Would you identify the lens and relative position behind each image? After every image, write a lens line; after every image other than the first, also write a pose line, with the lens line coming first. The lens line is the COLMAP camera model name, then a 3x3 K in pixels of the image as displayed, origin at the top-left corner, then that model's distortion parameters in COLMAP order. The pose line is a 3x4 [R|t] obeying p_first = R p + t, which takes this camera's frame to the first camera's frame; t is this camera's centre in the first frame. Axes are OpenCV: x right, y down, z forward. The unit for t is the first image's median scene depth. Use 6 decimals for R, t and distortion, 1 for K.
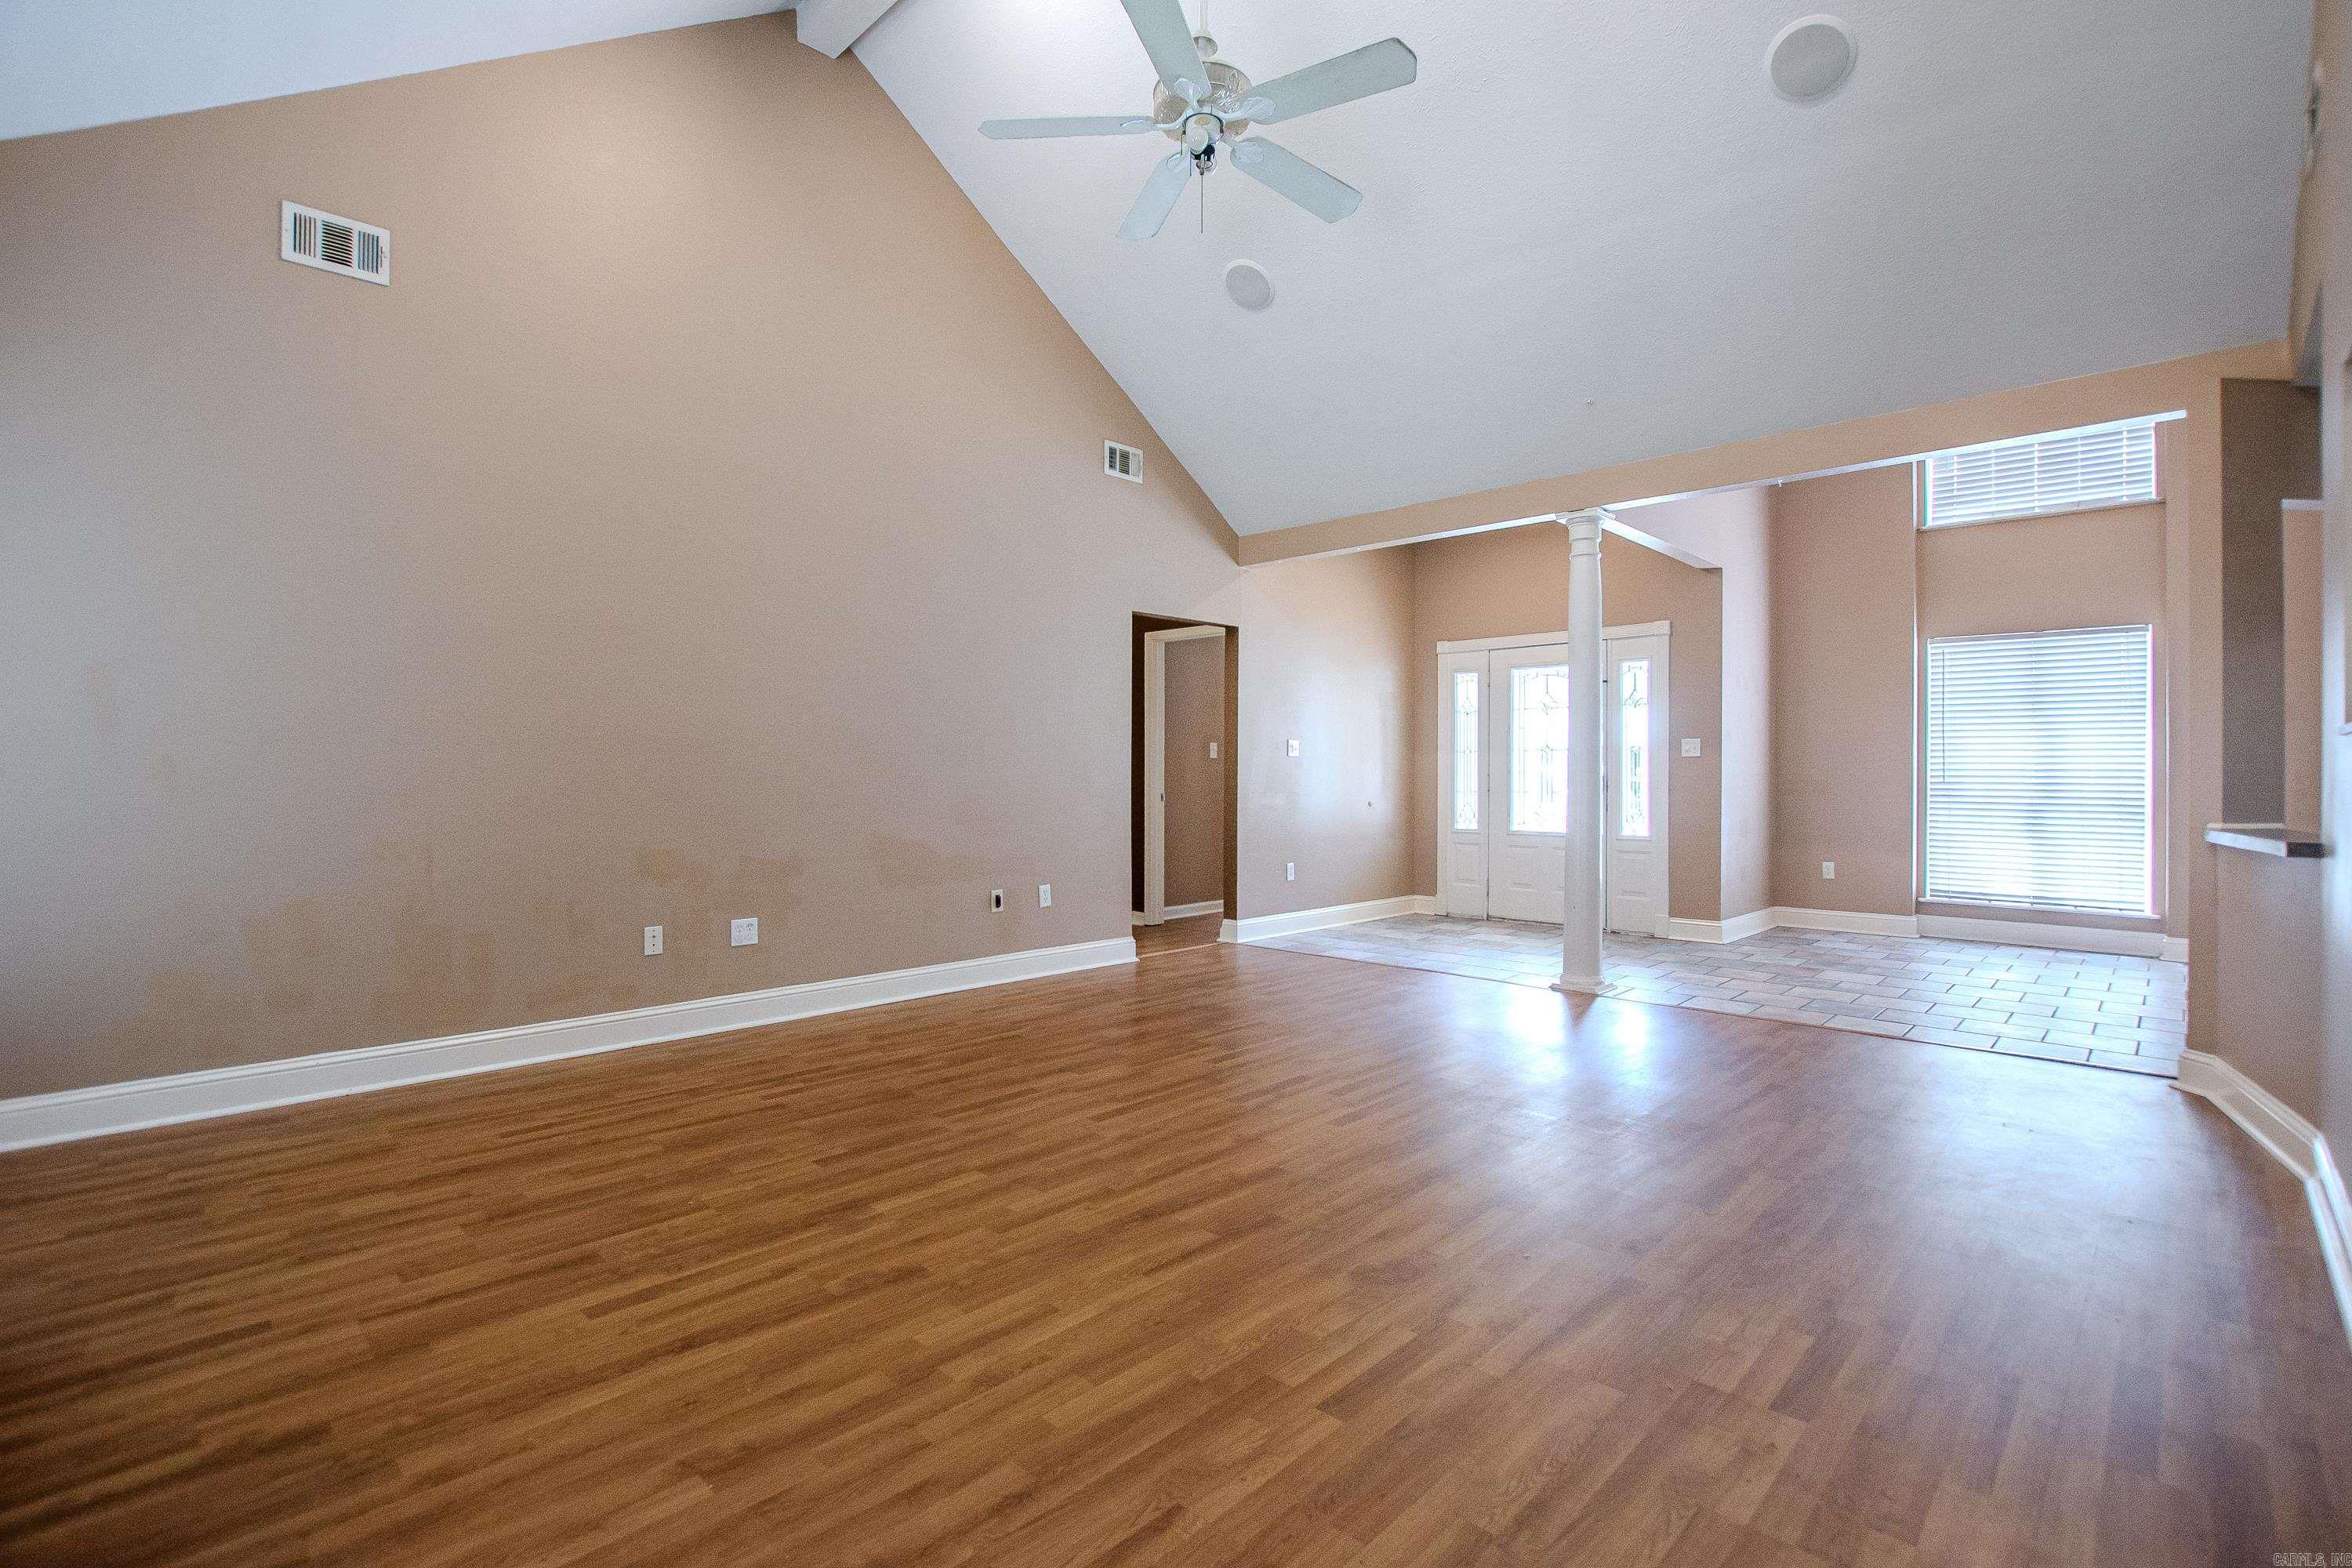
lens RADIAL K [[1071.6, 0, 1281.5], [0, 1071.6, 768.1], [0, 0, 1]] dist [-0.028664, 0.001517]
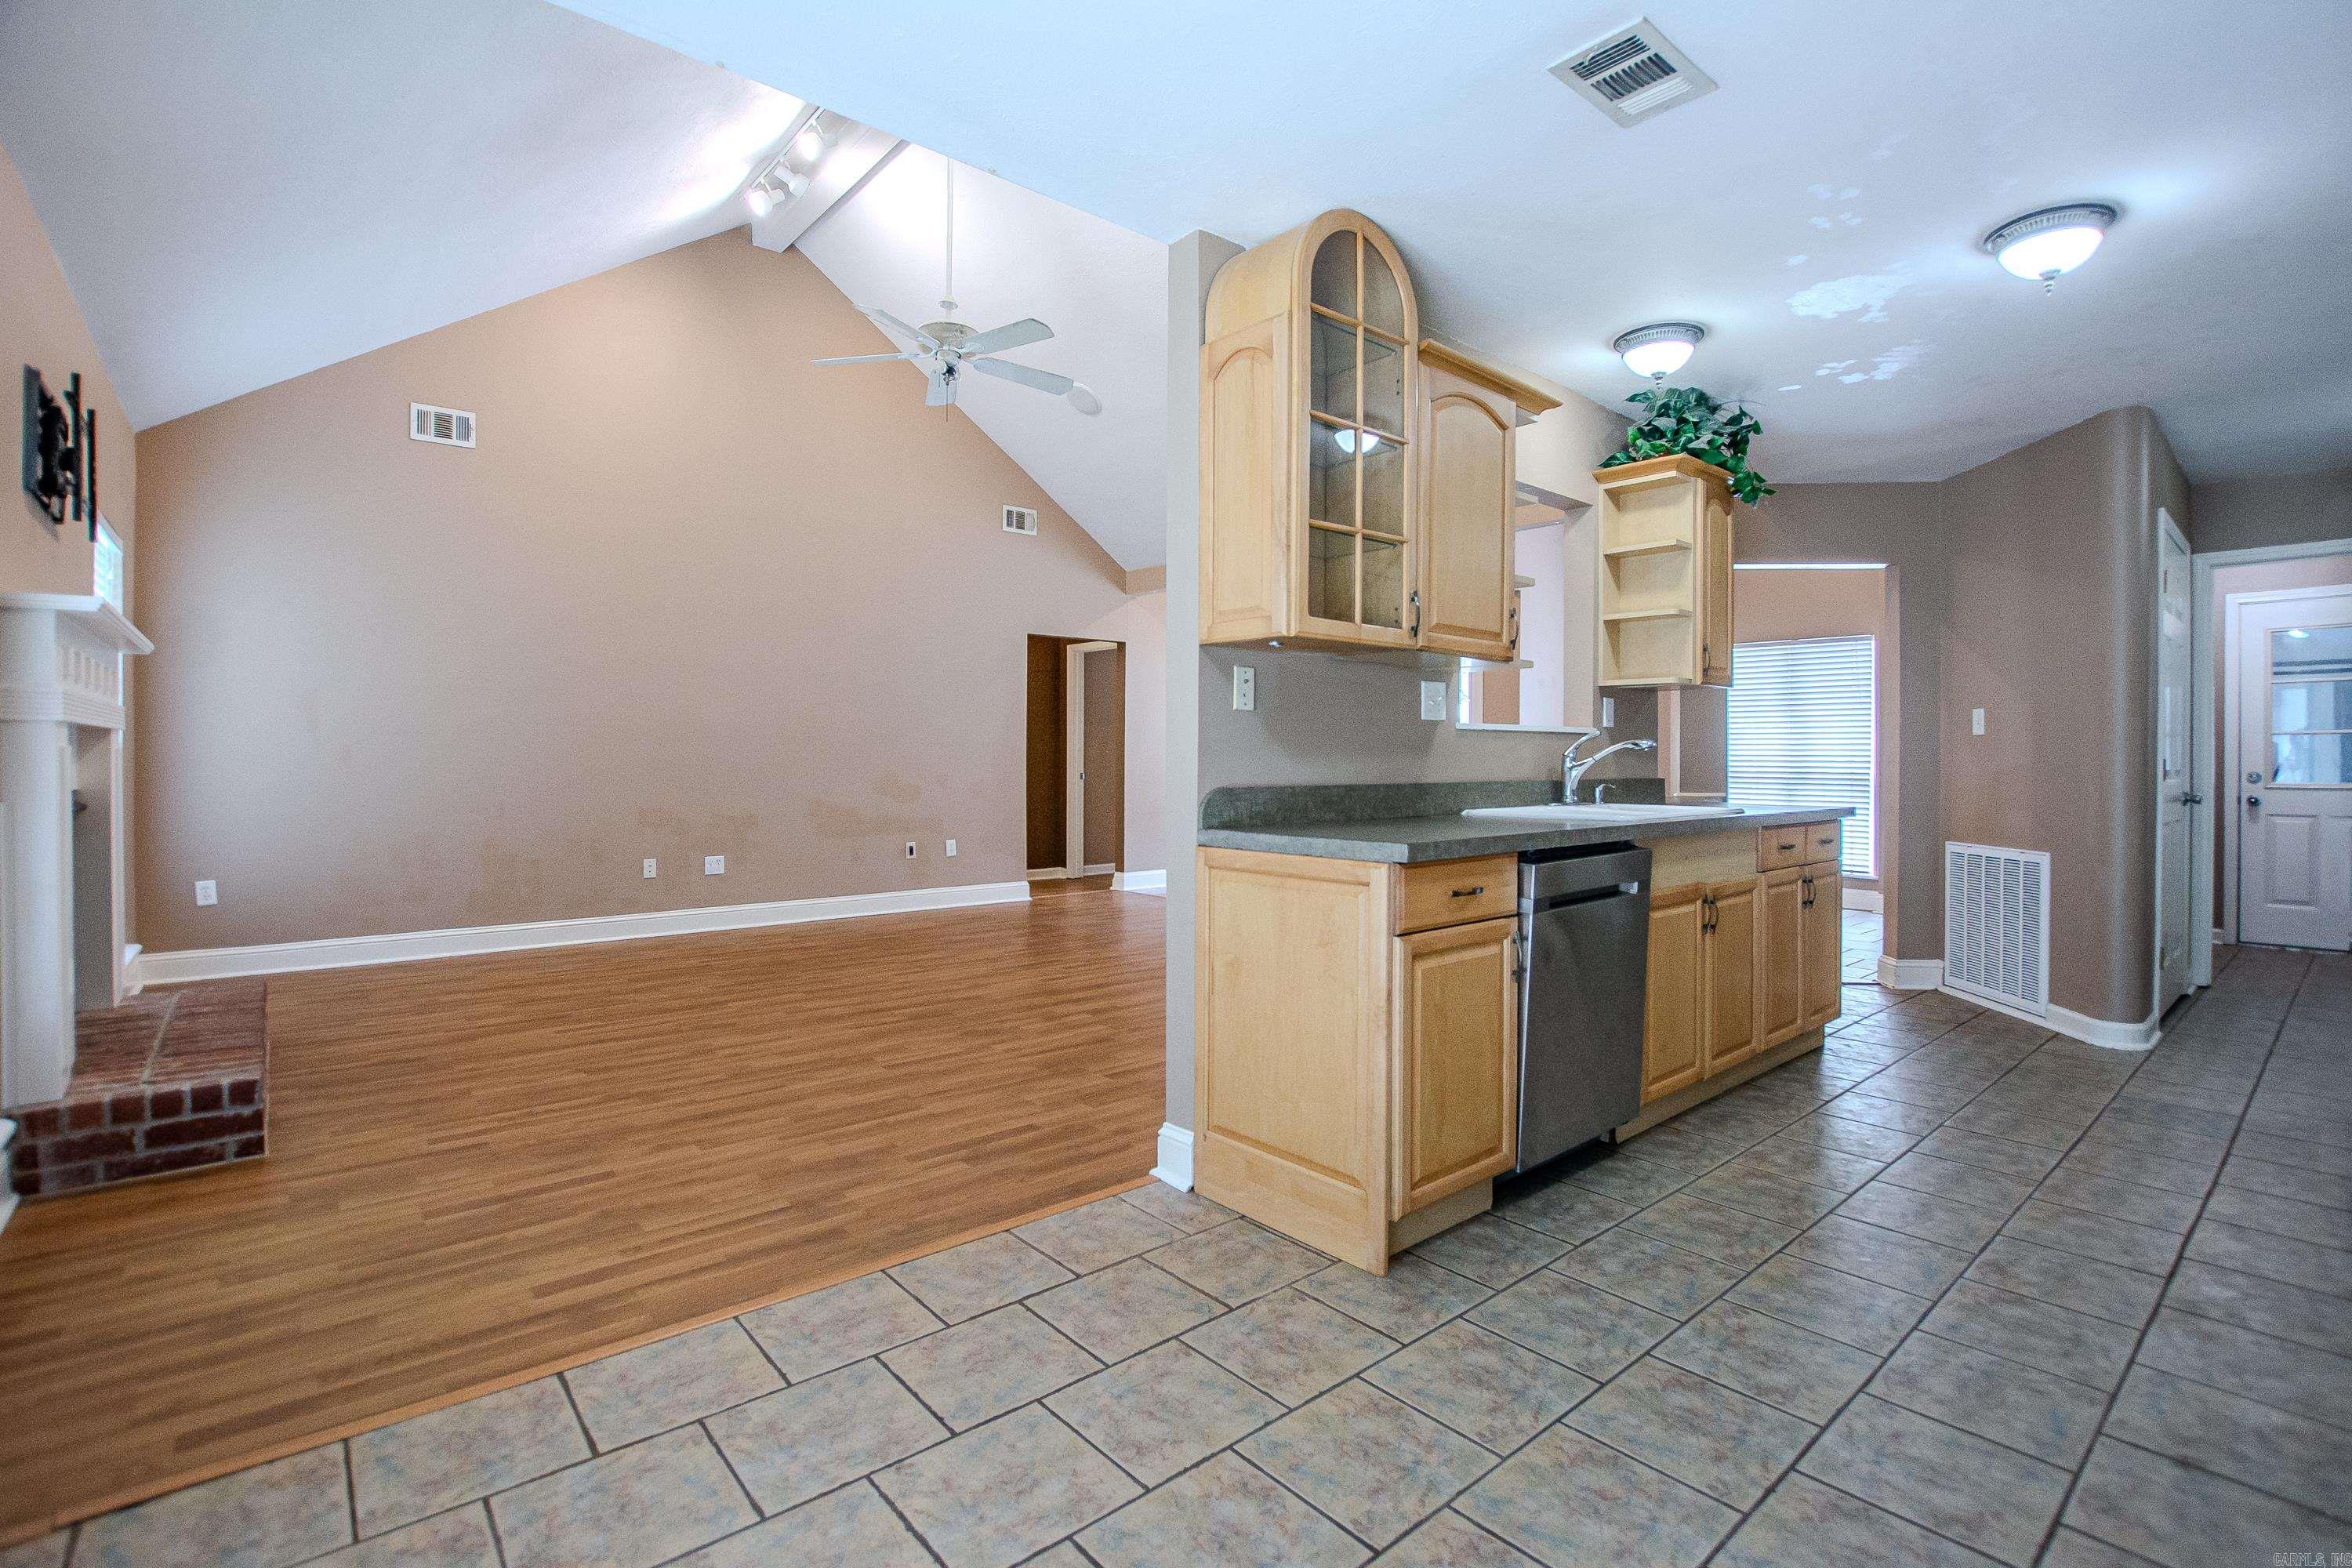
lens RADIAL K [[1071.6, 0, 1302.3], [0, 1071.6, 757.2], [0, 0, 1]] dist [-0.028664, 0.001517]
pose [[0.998733, -0.000214, -0.050314, 0.283054], [0.000275, 0.999999, 0.001214, 0.003150], [0.050314, -0.001227, 0.998733, -0.313276]]
